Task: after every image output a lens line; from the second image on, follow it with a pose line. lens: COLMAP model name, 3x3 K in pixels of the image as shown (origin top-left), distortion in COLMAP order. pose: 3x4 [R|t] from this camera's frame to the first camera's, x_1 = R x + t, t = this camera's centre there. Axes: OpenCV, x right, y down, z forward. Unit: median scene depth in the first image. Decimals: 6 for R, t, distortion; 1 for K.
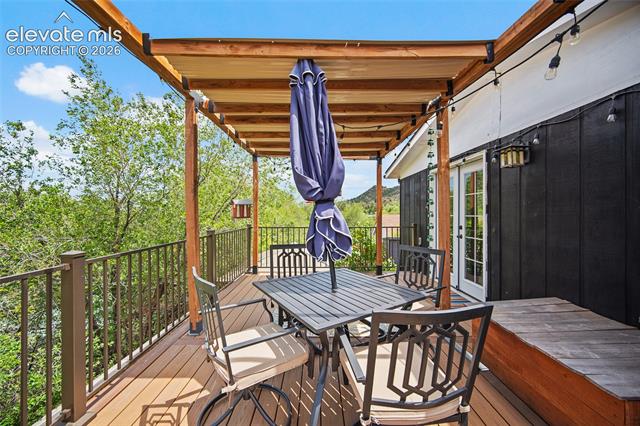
lens RADIAL K [[250.5, 0, 318.4], [0, 250.5, 212.8], [0, 0, 1]] dist [-0.001898, -0.000206]
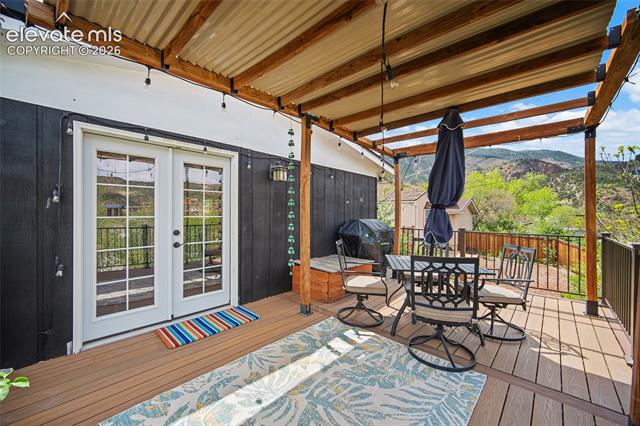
lens RADIAL K [[250.5, 0, 318.4], [0, 250.5, 212.8], [0, 0, 1]] dist [-0.001898, -0.000206]
pose [[-0.726017, -0.002624, 0.687672, -0.307776], [-0.006318, 0.999976, -0.002854, 0.000347], [-0.687648, -0.006416, -0.726016, 1.600645]]
